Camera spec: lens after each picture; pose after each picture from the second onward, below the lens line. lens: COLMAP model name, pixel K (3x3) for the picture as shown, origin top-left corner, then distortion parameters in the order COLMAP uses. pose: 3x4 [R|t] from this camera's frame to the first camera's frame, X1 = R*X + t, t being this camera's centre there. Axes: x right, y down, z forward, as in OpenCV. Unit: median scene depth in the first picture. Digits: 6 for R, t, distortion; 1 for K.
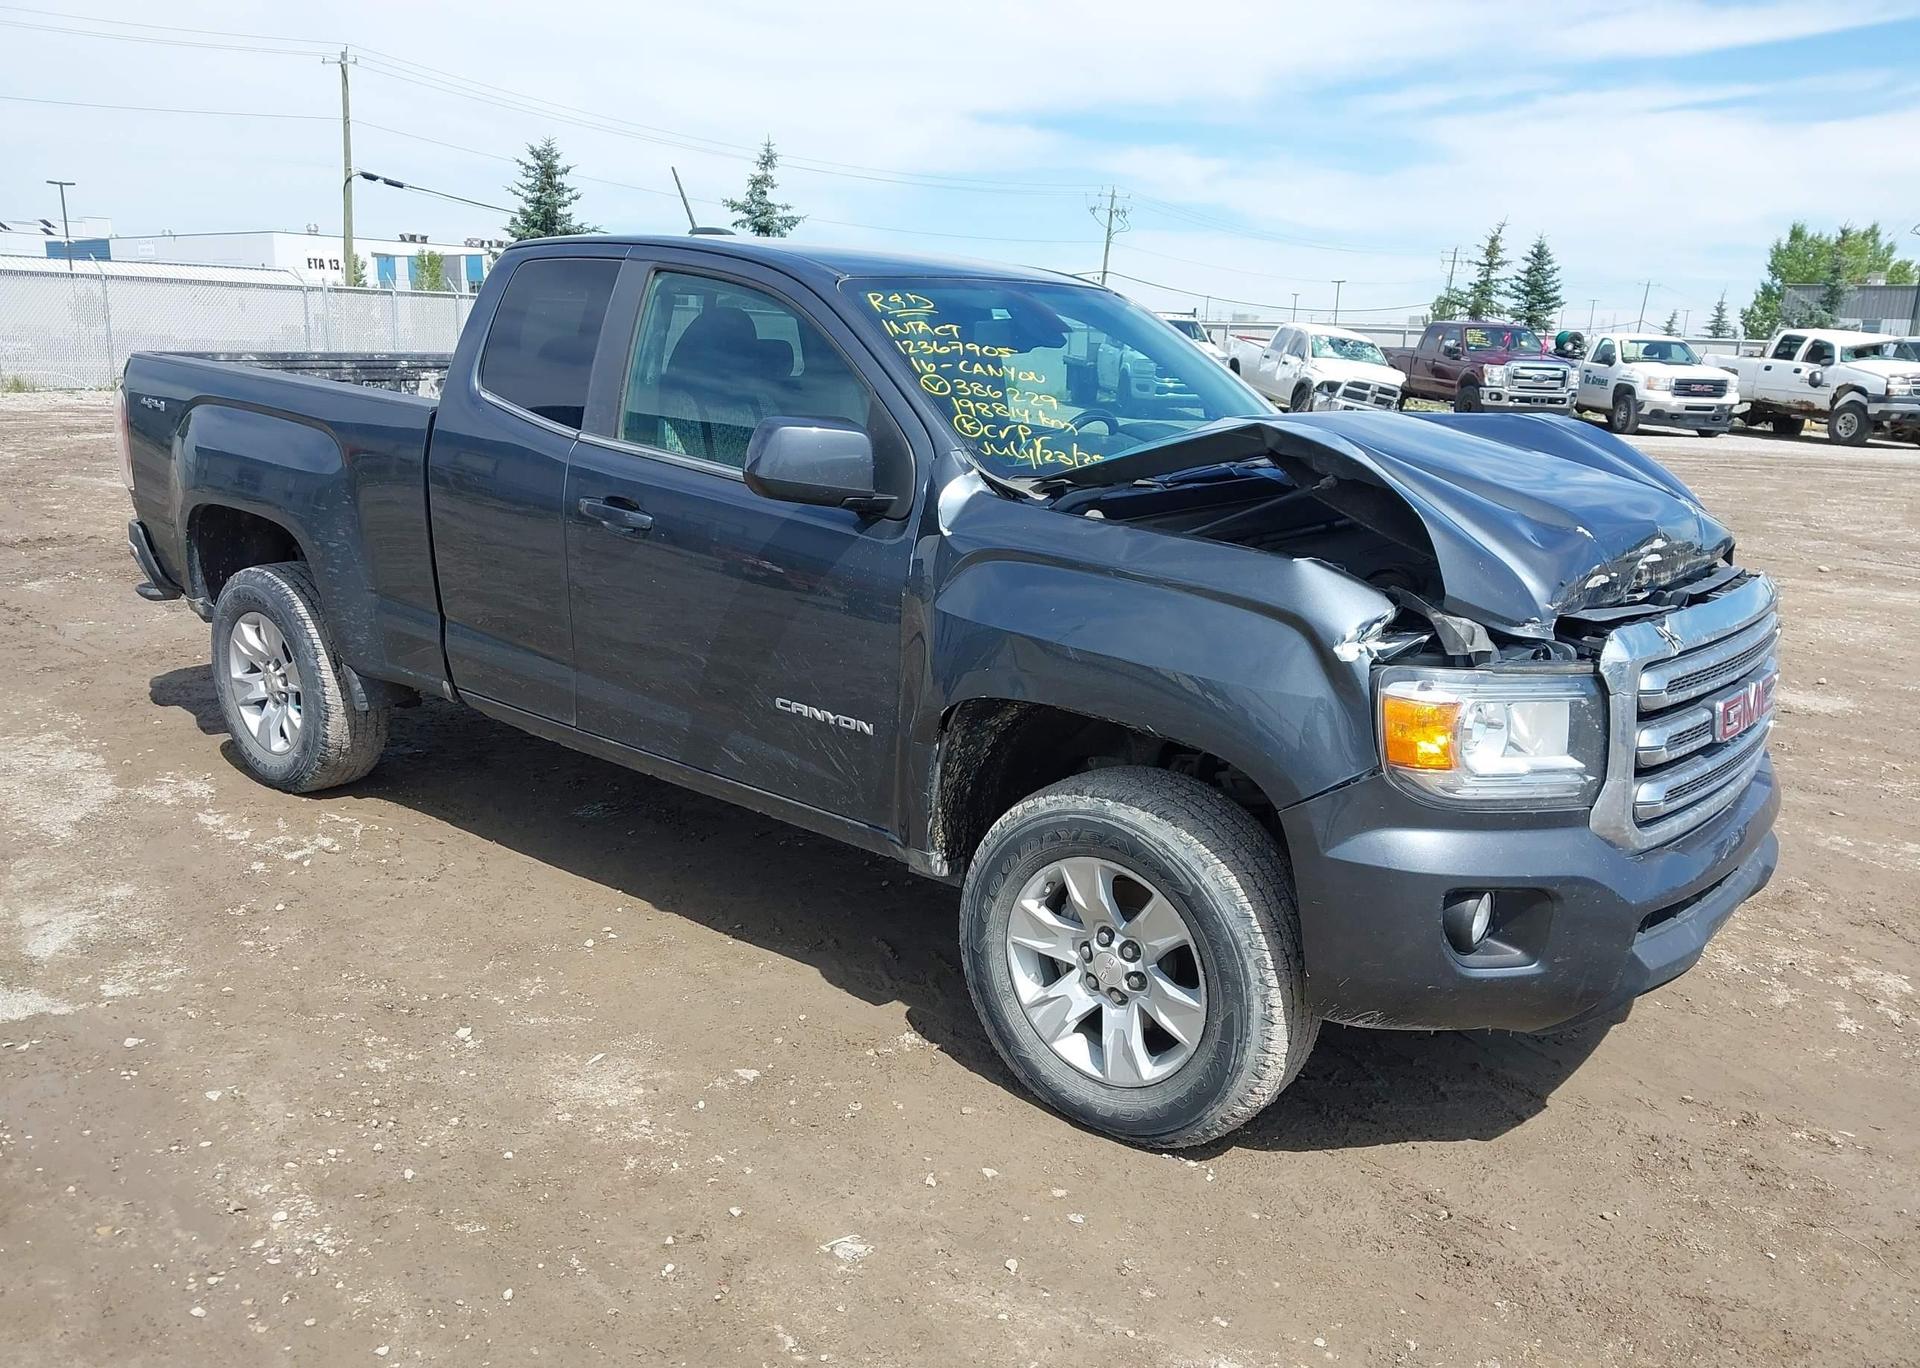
lens RADIAL K [[1535.0, 0, 961.4], [0, 1535.0, 714.5], [0, 0, 1]] dist [0.025190, -0.029302]
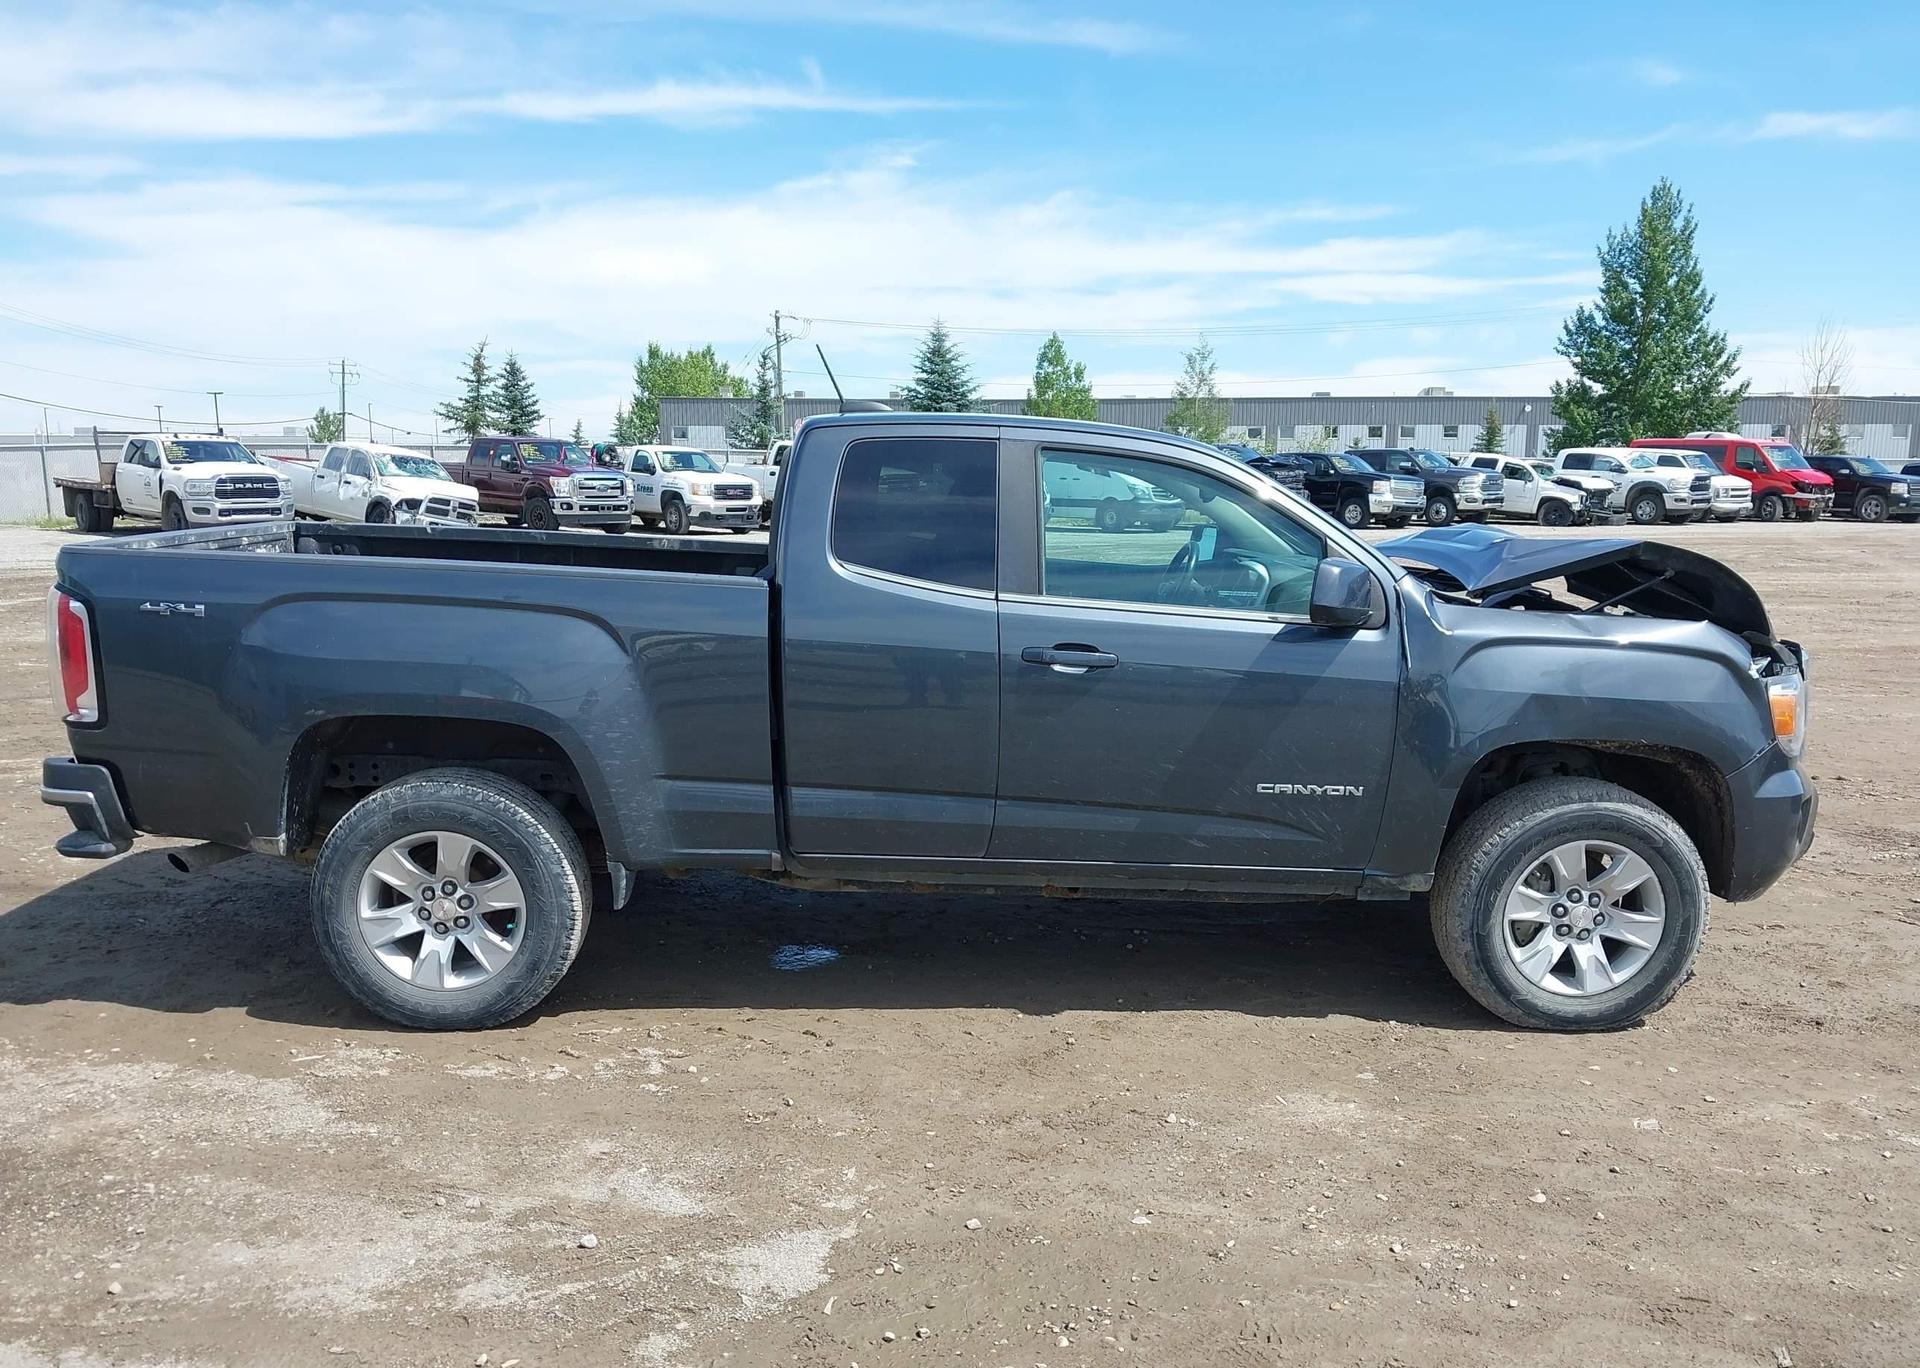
lens RADIAL K [[1535.0, 0, 961.4], [0, 1535.0, 714.5], [0, 0, 1]] dist [0.025190, -0.029302]
pose [[0.761005, -0.135709, 0.634393, -0.144110], [0.177560, 0.984107, -0.002477, -0.014174], [-0.623975, 0.114528, 0.773006, 0.025106]]
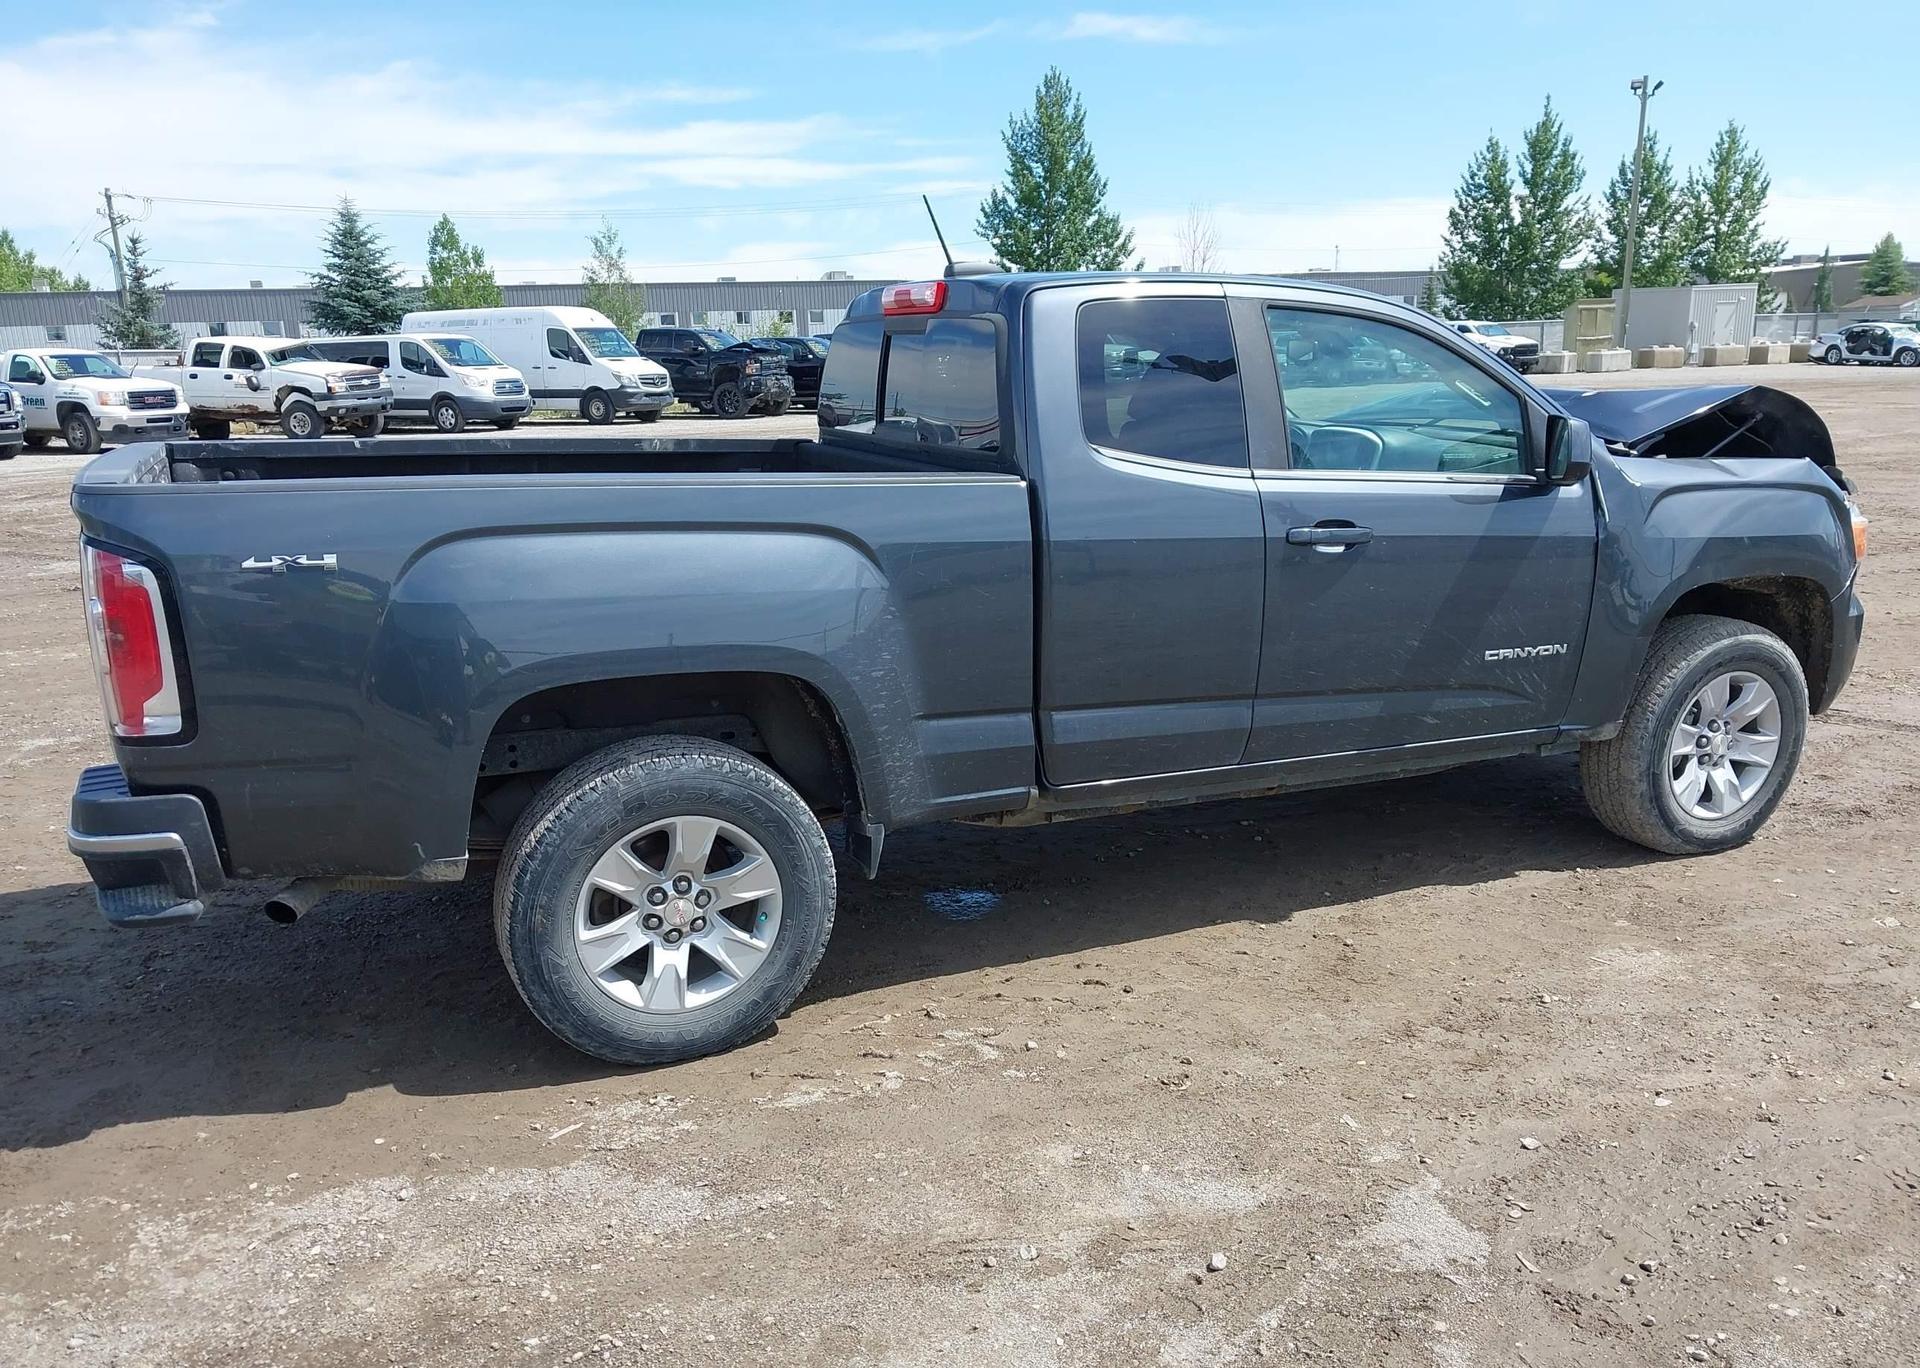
lens RADIAL K [[1538.2, 0, 960.9], [0, 1538.2, 726.5], [0, 0, 1]] dist [-0.027369, 0.070562]
pose [[0.455239, -0.260481, 0.851415, -0.180903], [0.256199, 0.954129, 0.154920, -0.033220], [-0.852713, 0.147606, 0.501092, 0.100838]]
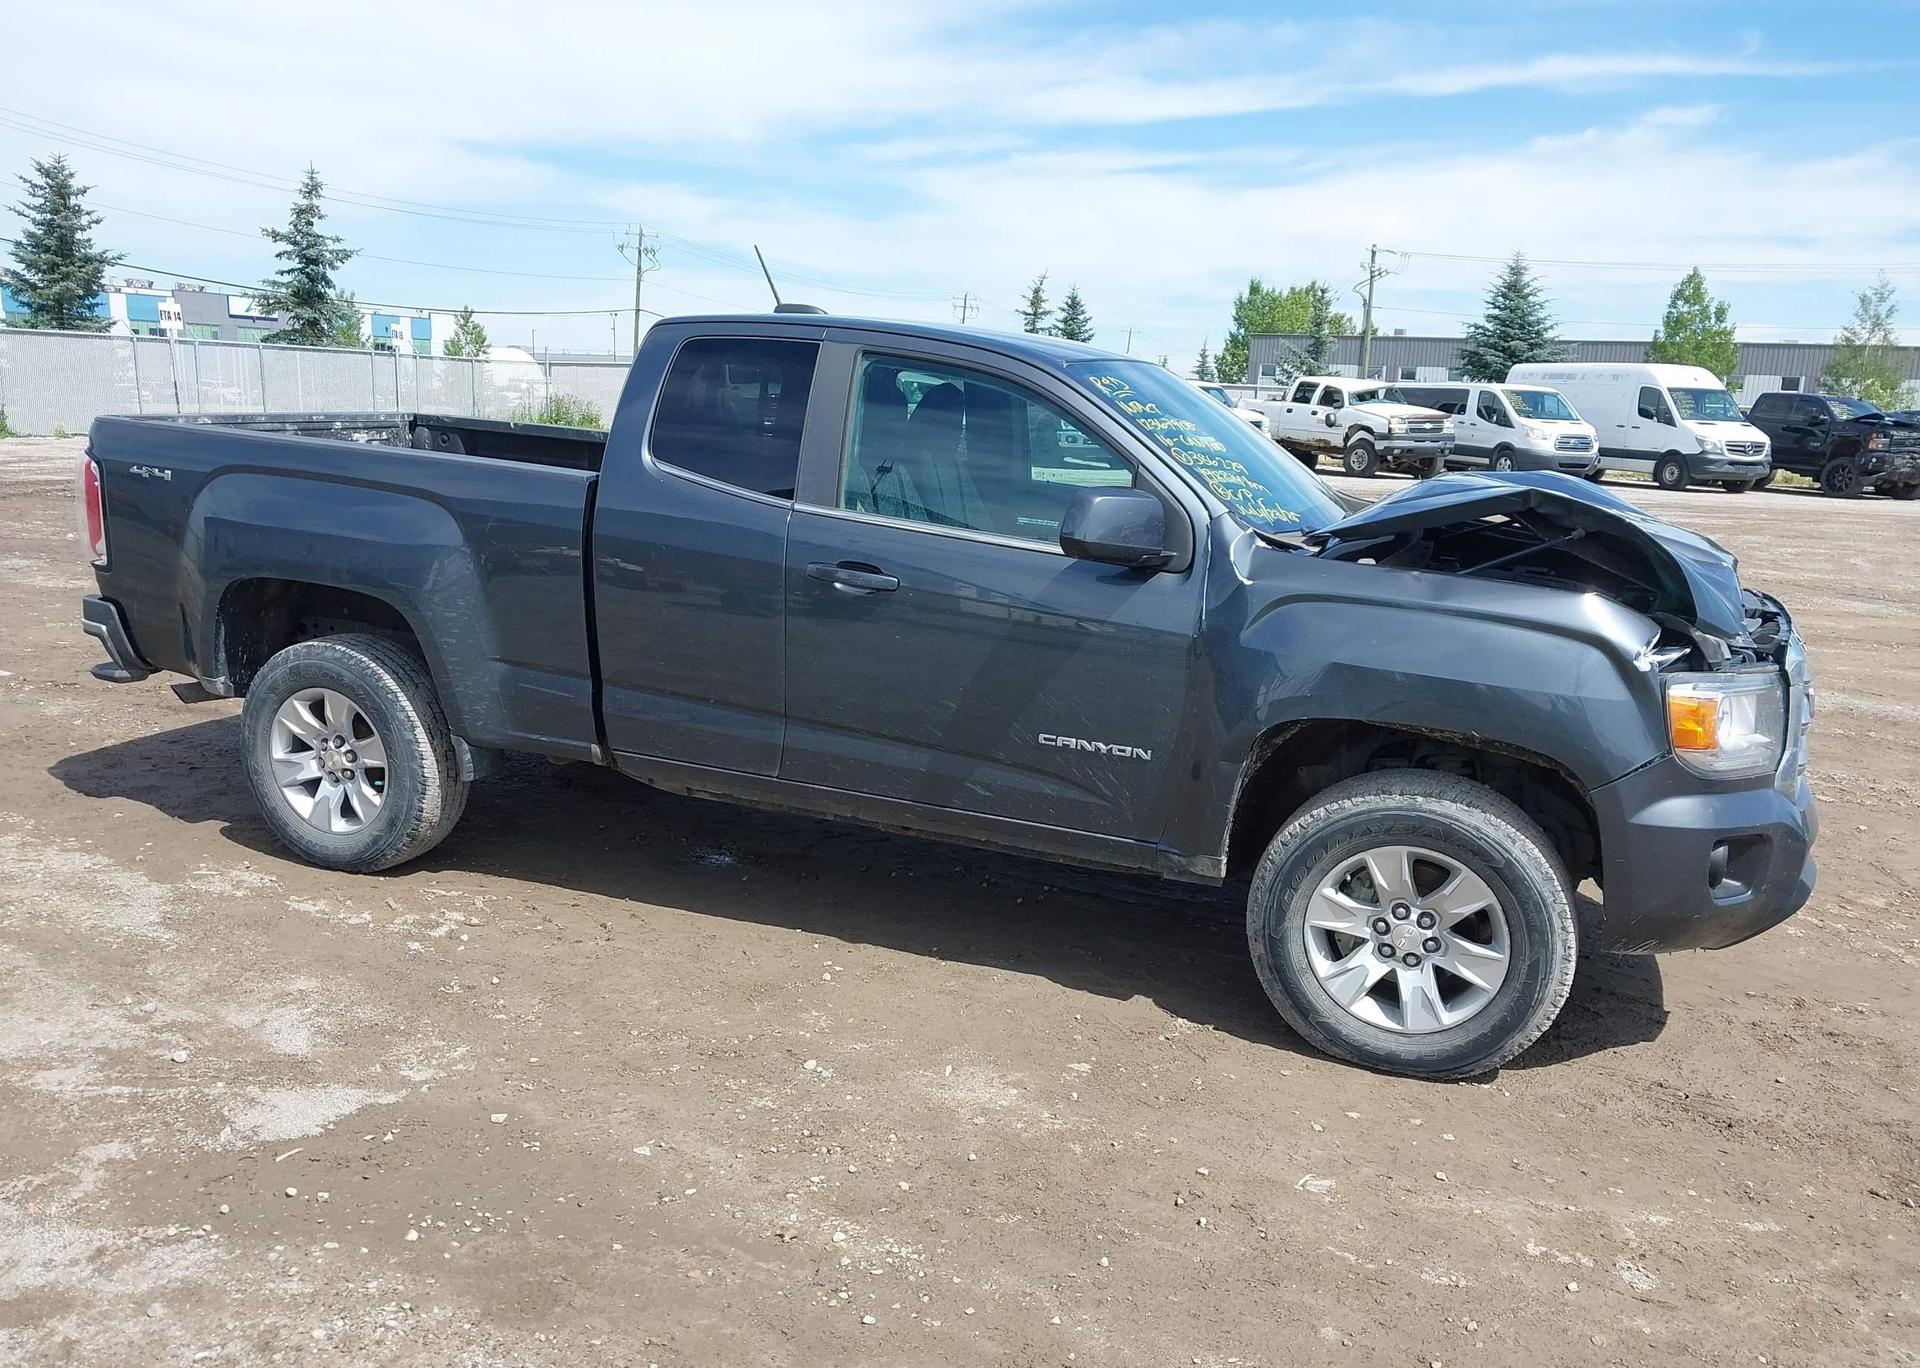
lens RADIAL K [[1535.0, 0, 961.4], [0, 1535.0, 714.5], [0, 0, 1]] dist [0.025190, -0.029302]
pose [[0.951947, -0.060210, 0.300286, -0.068313], [0.067033, 0.997673, -0.012461, -0.002067], [-0.298837, 0.031991, 0.953768, -0.006786]]
